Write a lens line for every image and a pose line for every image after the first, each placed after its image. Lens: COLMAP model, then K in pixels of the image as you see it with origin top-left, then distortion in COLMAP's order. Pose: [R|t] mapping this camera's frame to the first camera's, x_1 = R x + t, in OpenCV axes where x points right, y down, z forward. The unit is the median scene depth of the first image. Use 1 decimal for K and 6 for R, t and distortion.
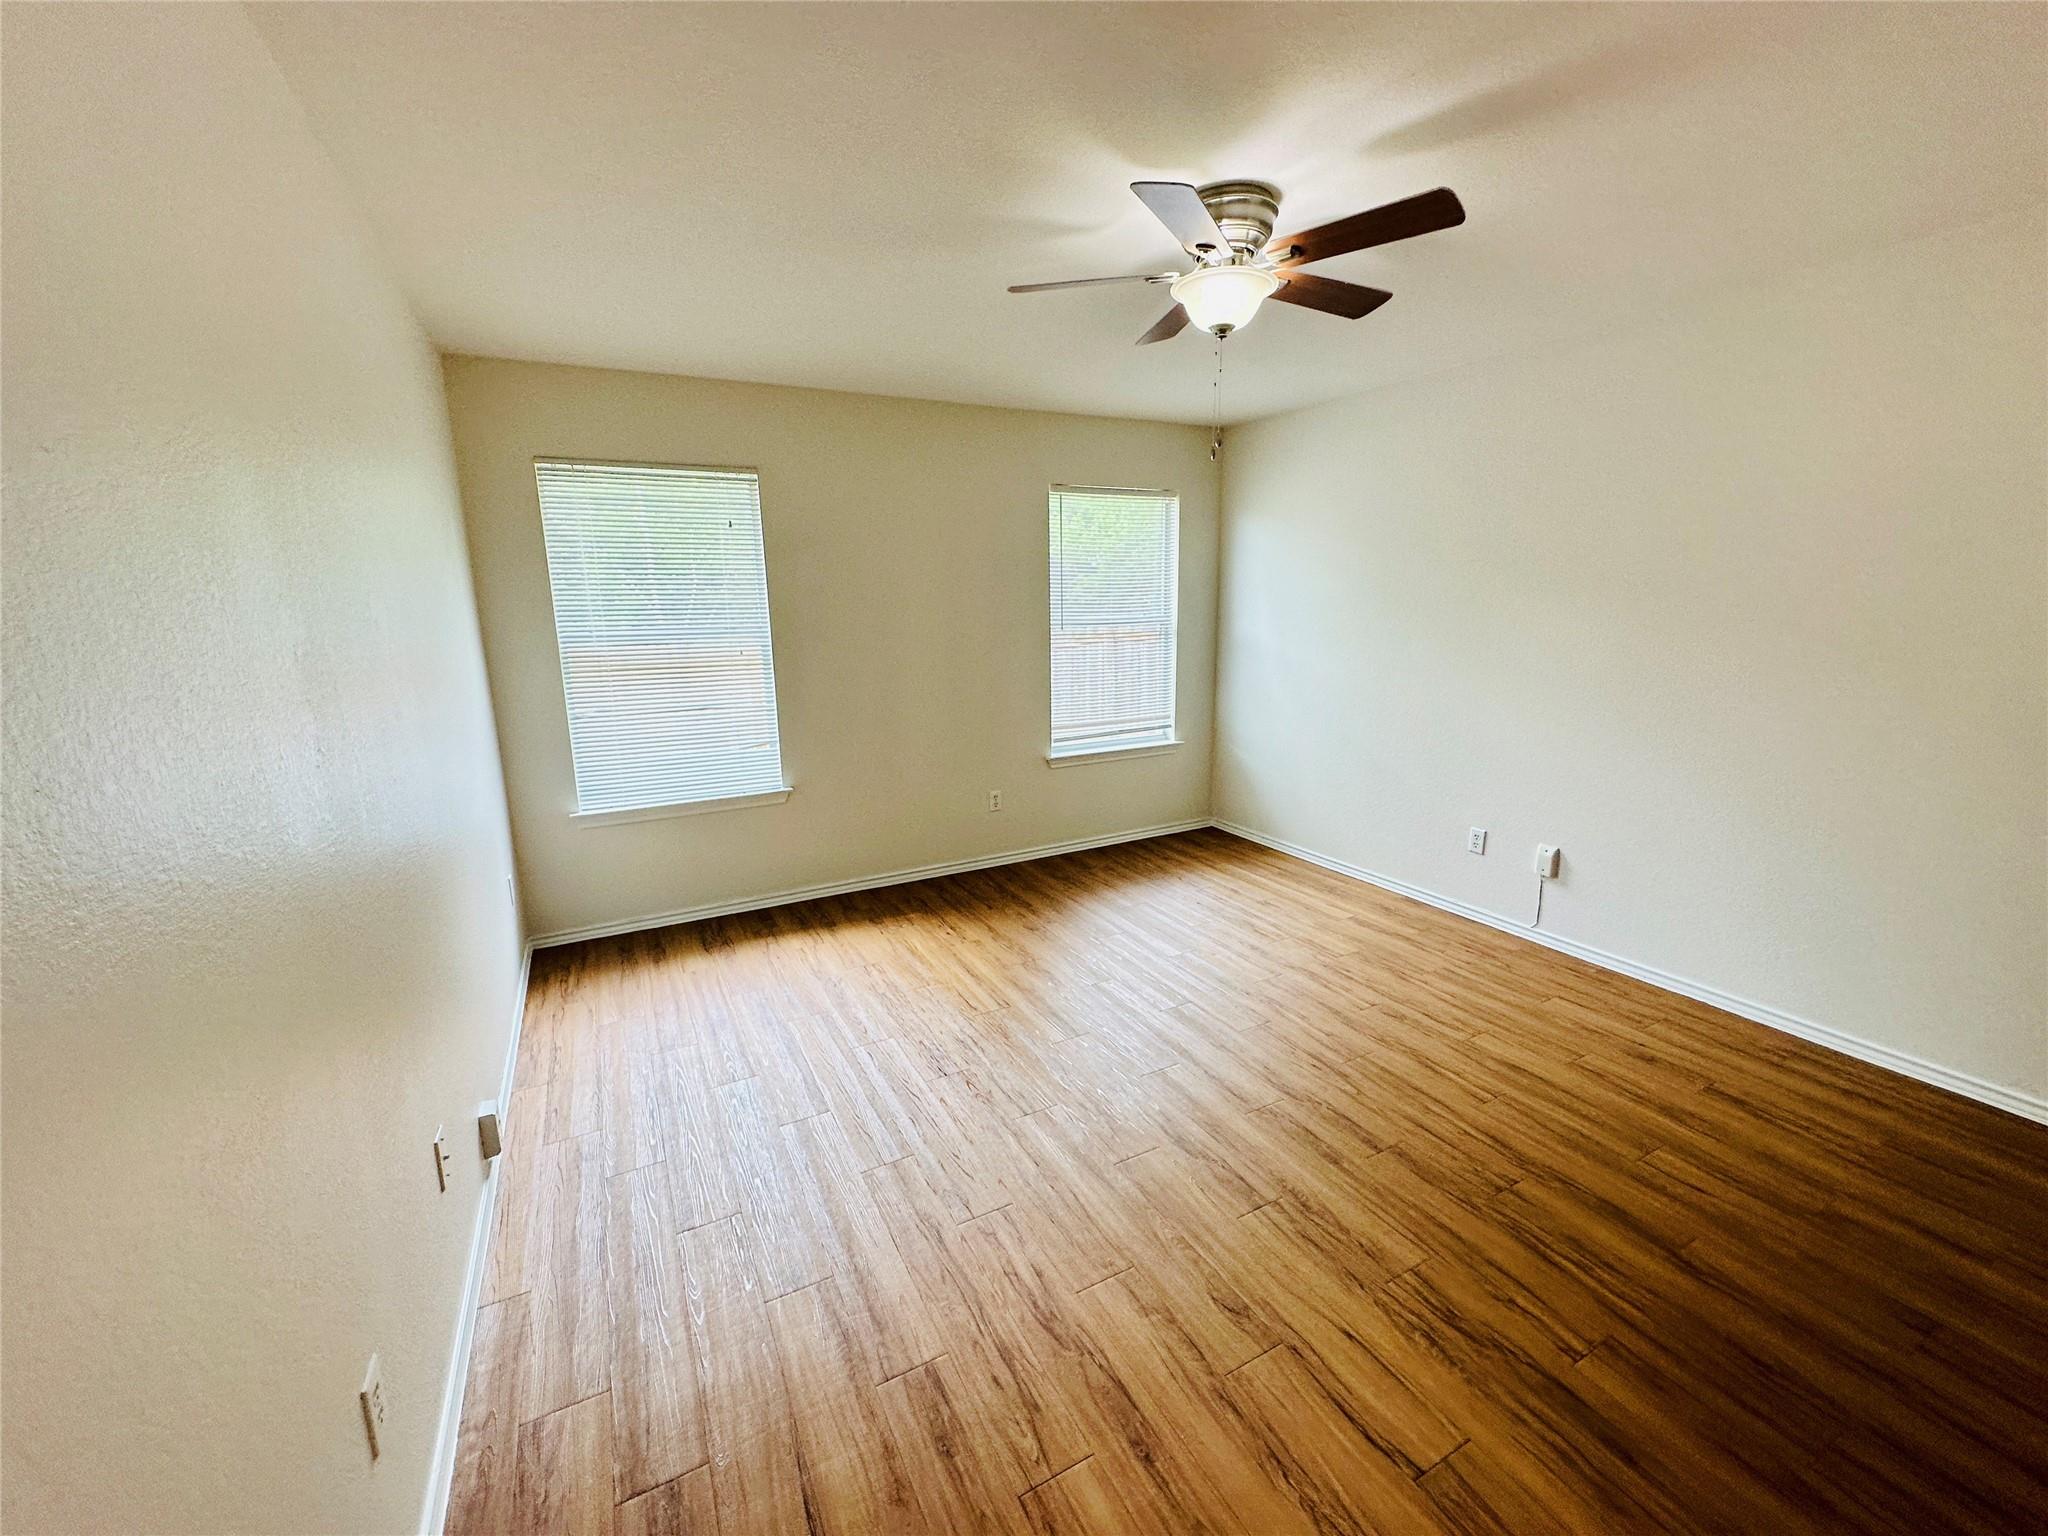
lens RADIAL K [[816.2, 0, 1018.5], [0, 816.2, 768.6], [0, 0, 1]] dist [-0.004287, 0.001323]
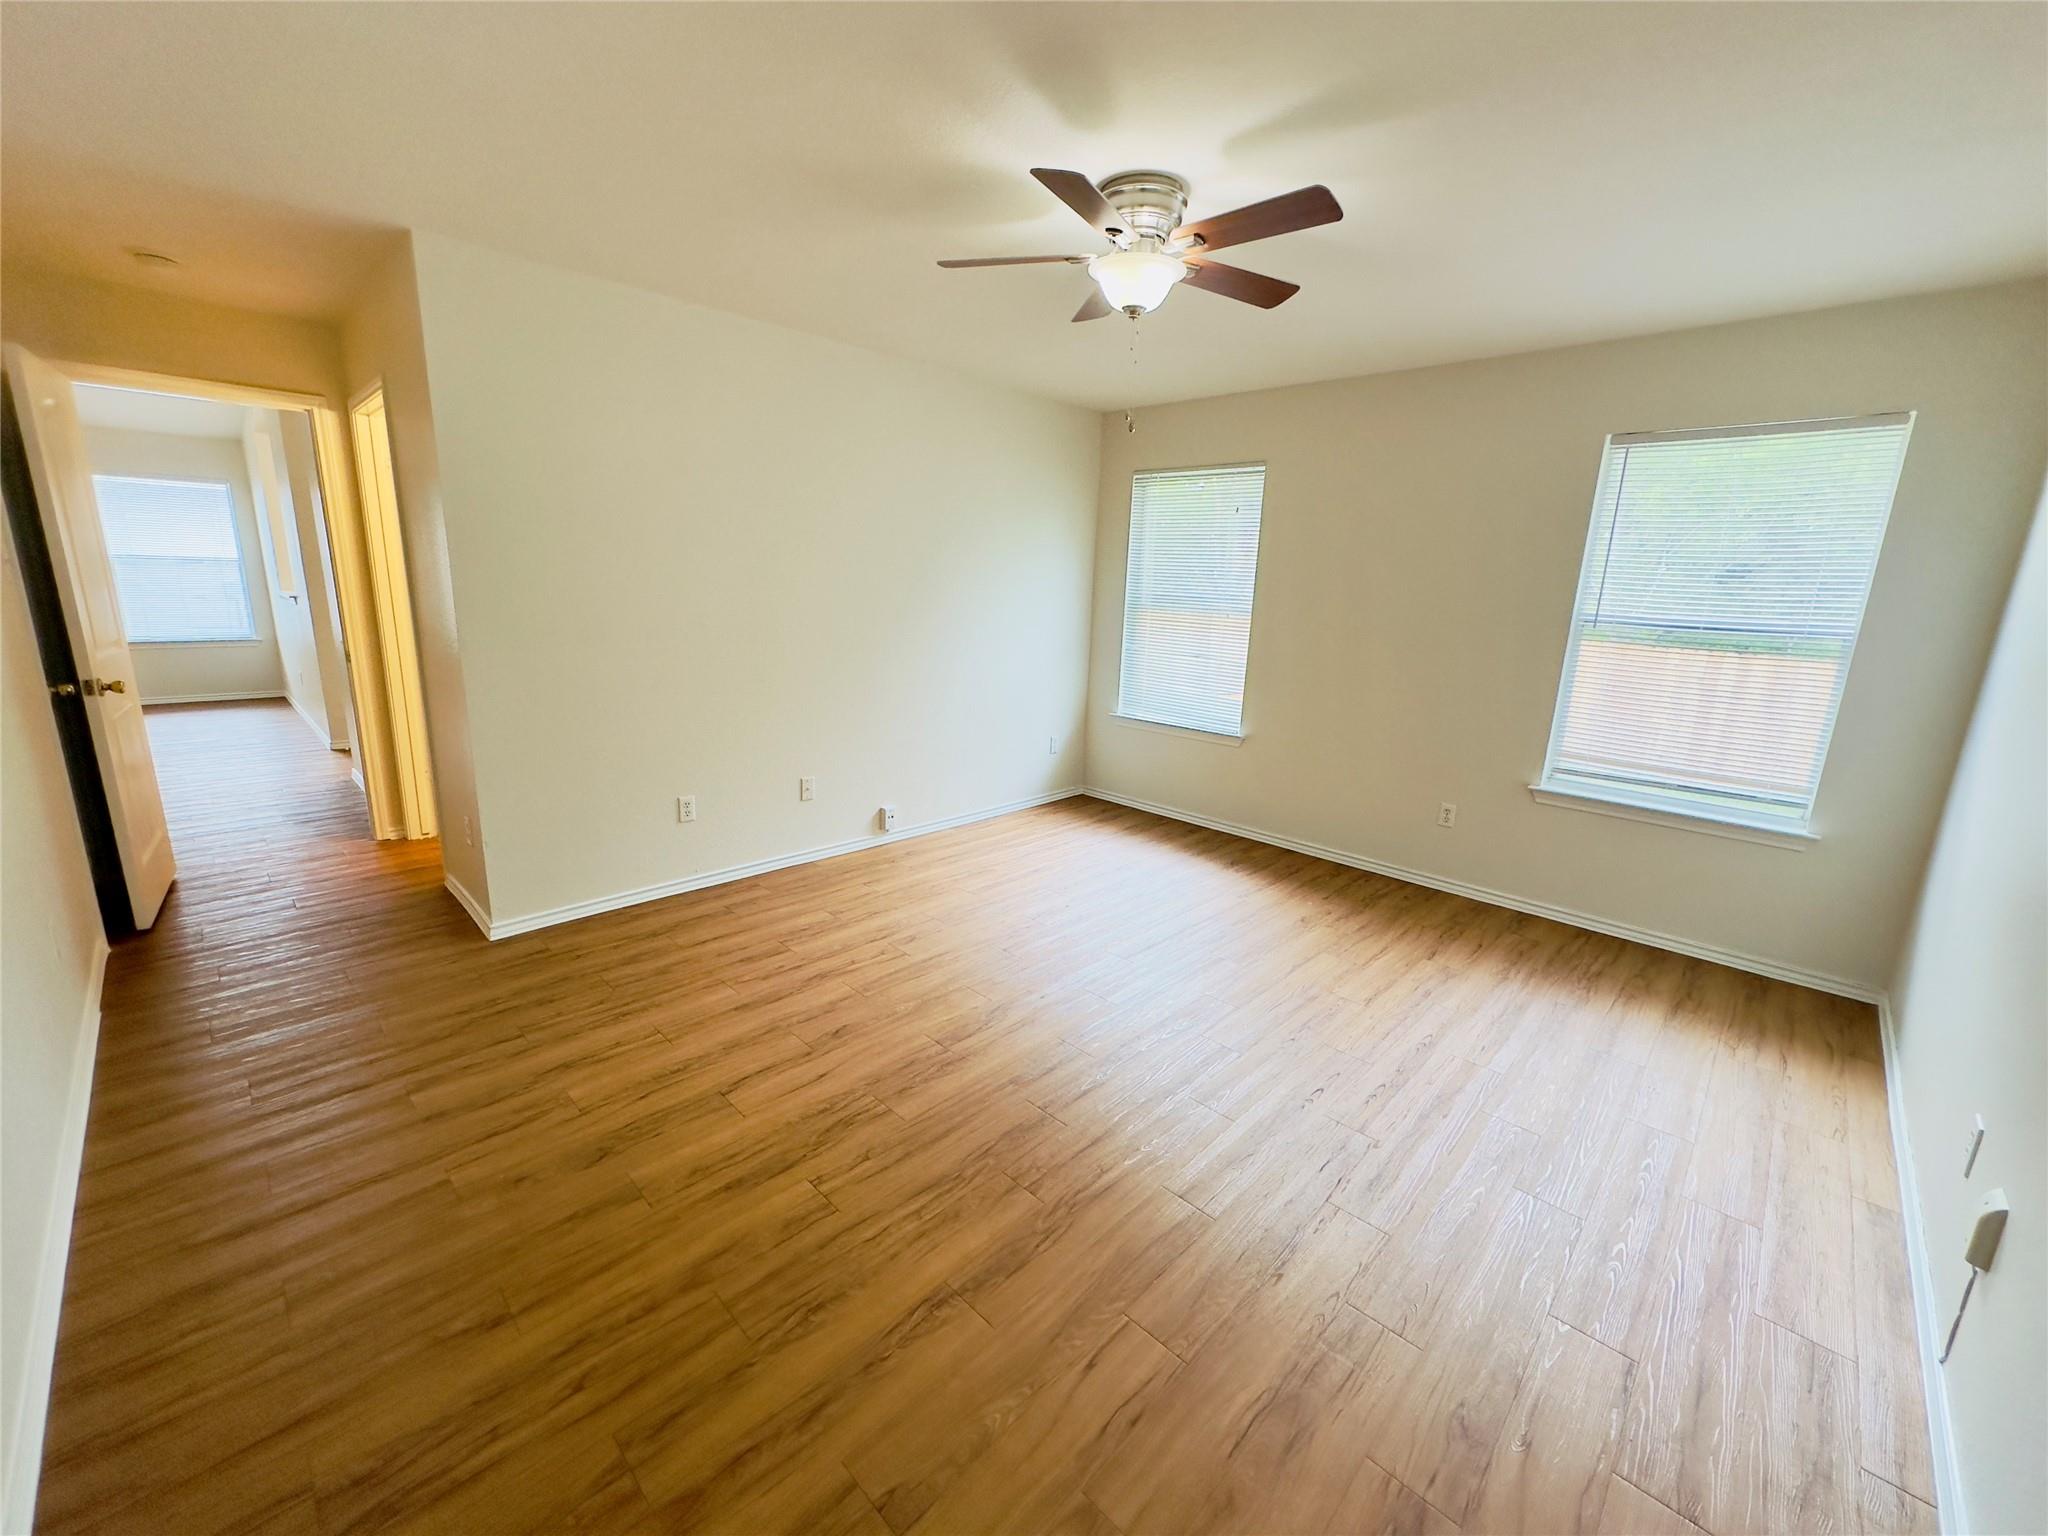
lens RADIAL K [[816.2, 0, 1019.9], [0, 816.2, 763.5], [0, 0, 1]] dist [-0.004287, 0.001323]
pose [[0.307820, 0.238805, -0.920988, 0.730261], [-0.235608, 0.956972, 0.169388, -0.062269], [0.921811, 0.164851, 0.350839, 0.316448]]
